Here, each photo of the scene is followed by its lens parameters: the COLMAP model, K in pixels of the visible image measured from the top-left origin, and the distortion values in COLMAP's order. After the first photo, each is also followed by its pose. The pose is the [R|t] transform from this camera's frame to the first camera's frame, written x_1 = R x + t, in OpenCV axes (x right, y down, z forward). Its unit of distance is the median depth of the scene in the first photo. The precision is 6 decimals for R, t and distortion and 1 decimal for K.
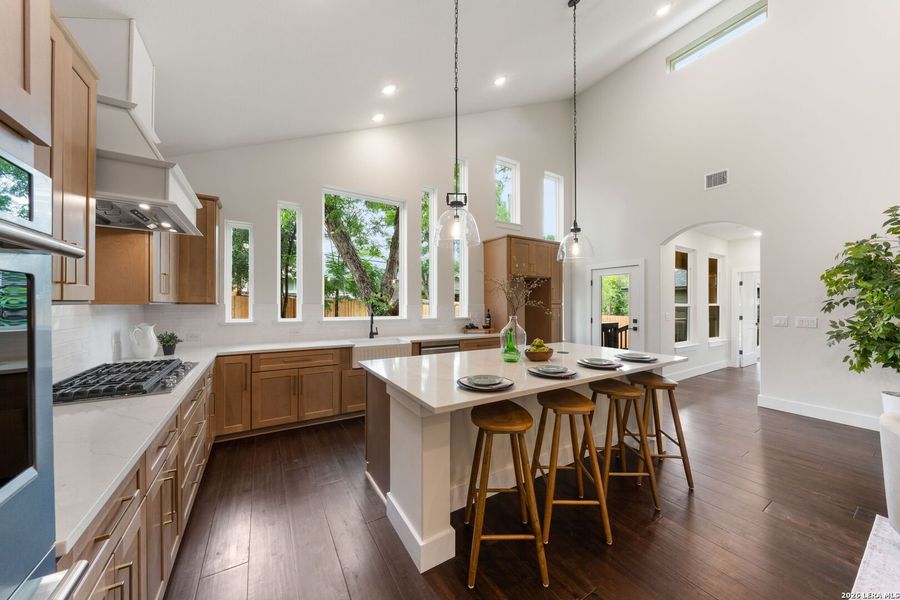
lens RADIAL K [[308.2, 0, 452.8], [0, 308.2, 302.6], [0, 0, 1]] dist [-0.001033, -0.000078]
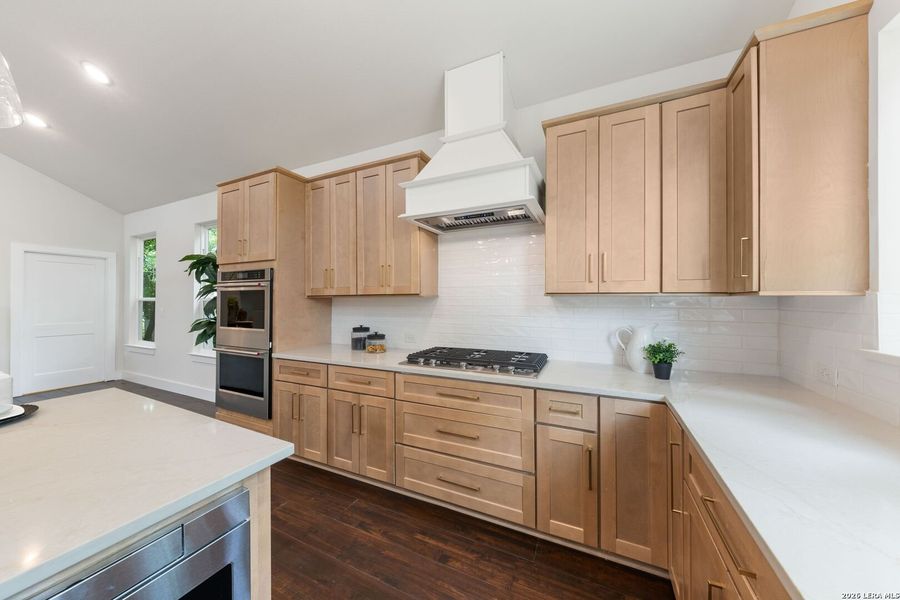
lens RADIAL K [[305.9, 0, 450.5], [0, 305.9, 298.8], [0, 0, 1]] dist [0.000907, 0.000108]
pose [[-0.846708, -0.007347, -0.532008, -0.191673], [-0.002214, 0.999945, -0.010287, 0.014954], [0.532054, -0.007532, -0.846677, 1.013119]]
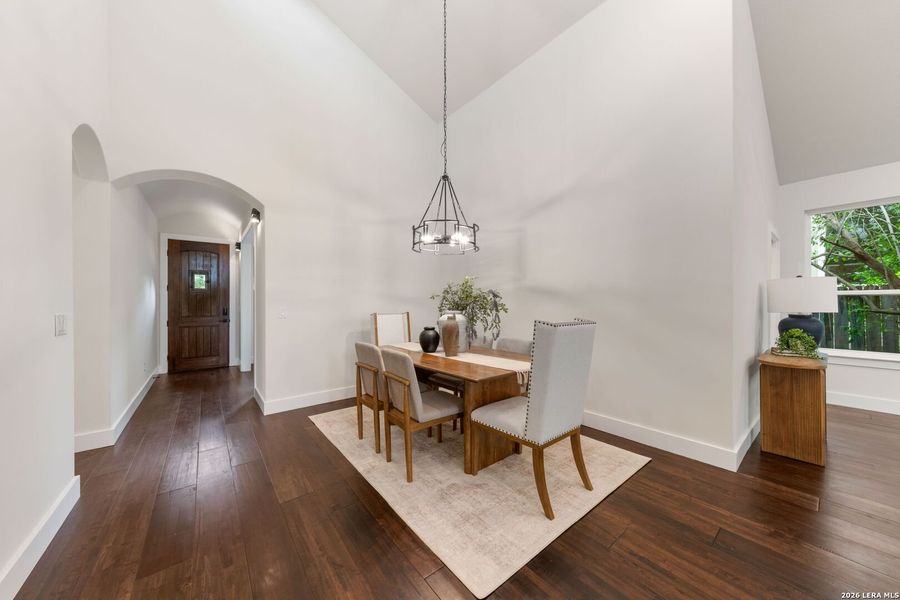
lens RADIAL K [[312.0, 0, 450.3], [0, 312.0, 304.1], [0, 0, 1]] dist [0.000221, 0.000025]
pose [[-0.992751, -0.002187, -0.120167, 1.720603], [-0.002170, 0.999998, -0.000268, 0.044878], [0.120167, -0.000005, -0.992754, -0.060911]]
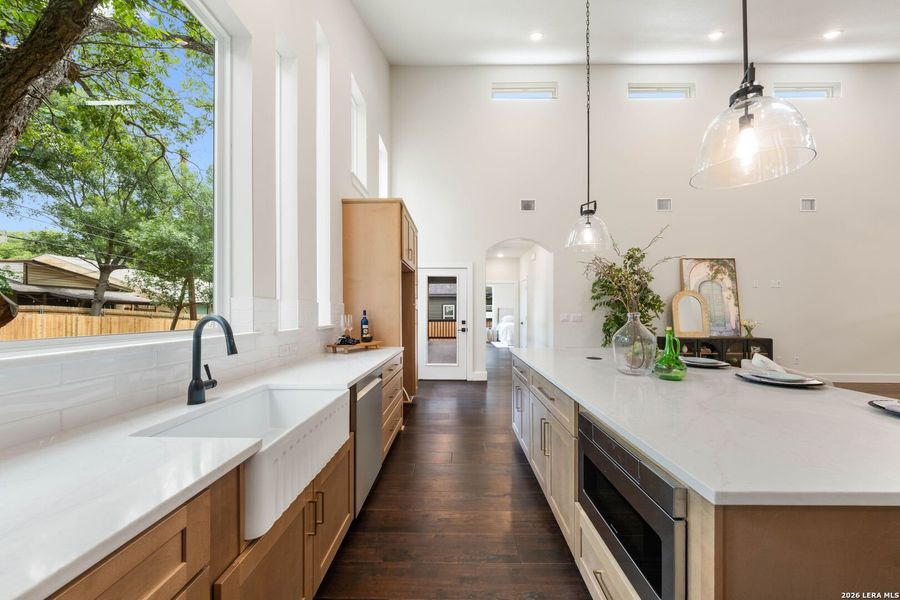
lens RADIAL K [[309.6, 0, 451.5], [0, 309.6, 310.1], [0, 0, 1]] dist [-0.001445, -0.000094]
pose [[0.539571, 0.000564, 0.841940, -0.456692], [-0.001188, 0.999999, 0.000091, 0.030124], [-0.841939, -0.001049, 0.539572, 0.749536]]
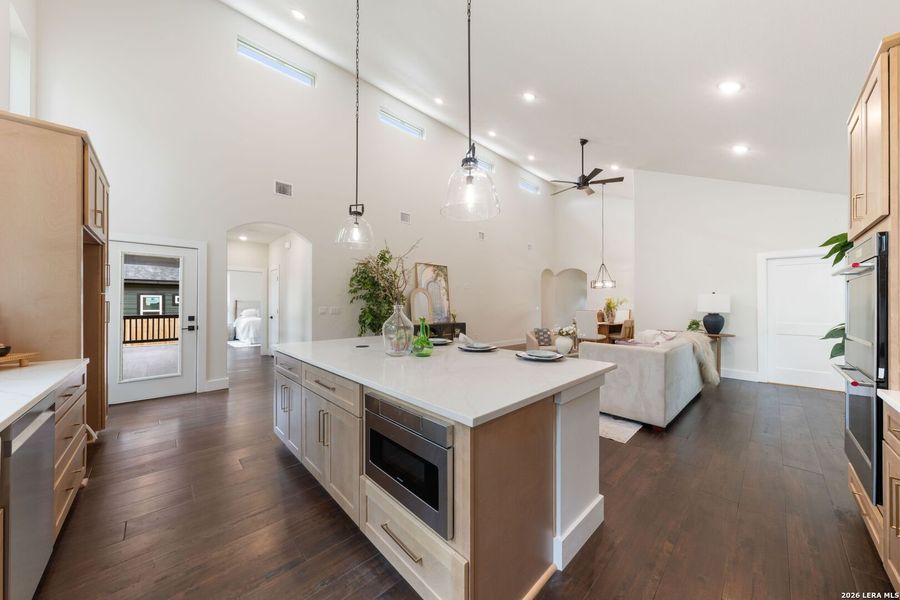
lens RADIAL K [[308.2, 0, 452.8], [0, 308.2, 302.6], [0, 0, 1]] dist [-0.001033, -0.000078]
pose [[-0.207127, 0.002671, 0.978310, -0.495466], [-0.004257, 0.999984, -0.003631, 0.030331], [-0.978305, -0.004917, -0.207112, 0.794459]]
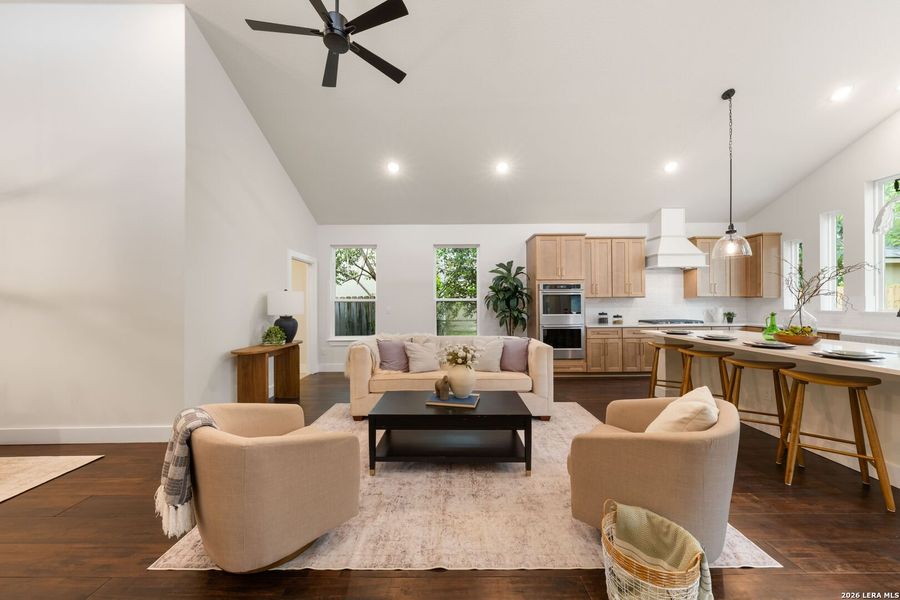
lens RADIAL K [[308.2, 0, 452.8], [0, 308.2, 302.6], [0, 0, 1]] dist [-0.001033, -0.000078]
pose [[-0.527855, -0.000320, -0.849334, 1.380783], [0.006821, 0.999966, -0.004616, 0.028607], [0.849307, -0.008230, -0.527835, 0.409364]]
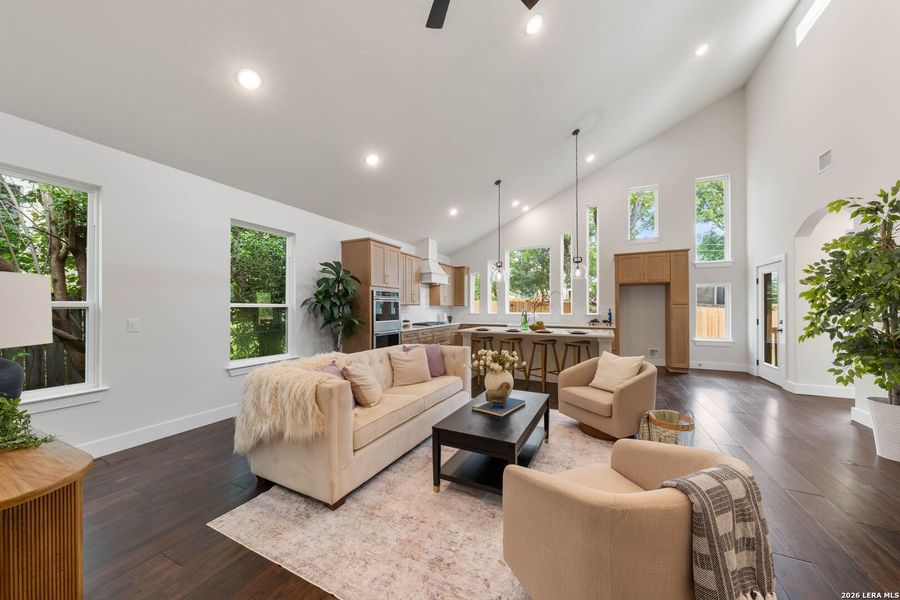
lens RADIAL K [[309.1, 0, 453.6], [0, 309.1, 306.9], [0, 0, 1]] dist [0.000244, 0.000026]
pose [[0.531691, -0.005905, -0.846918, 1.326526], [0.004635, 0.999981, -0.004063, 0.022325], [0.846926, -0.001765, 0.531708, -0.469736]]
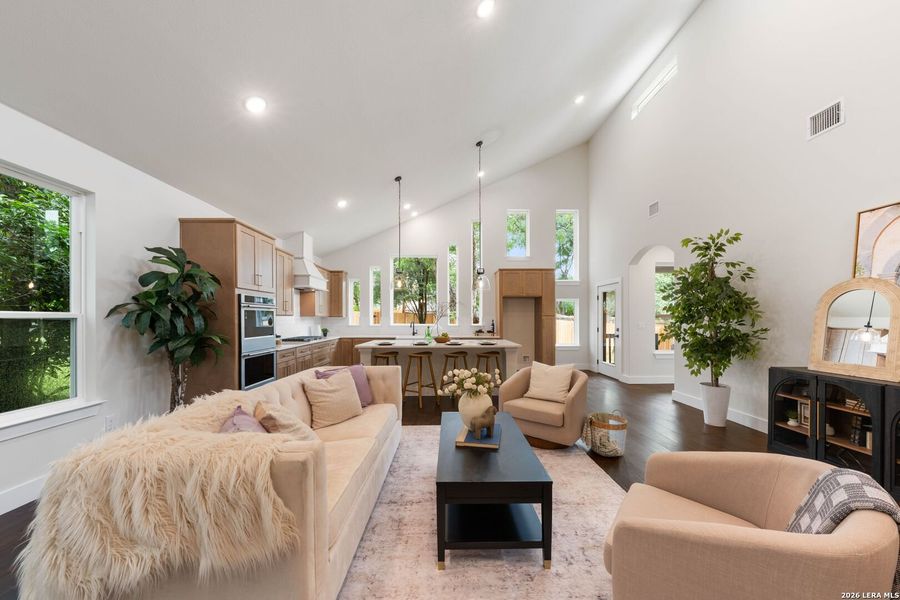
lens RADIAL K [[315.3, 0, 451.9], [0, 315.3, 318.8], [0, 0, 1]] dist [-0.001906, -0.000154]
pose [[0.860539, -0.004525, -0.509364, 1.031676], [0.005589, 0.999984, 0.000559, 0.021492], [0.509354, -0.003328, 0.860551, -0.560449]]
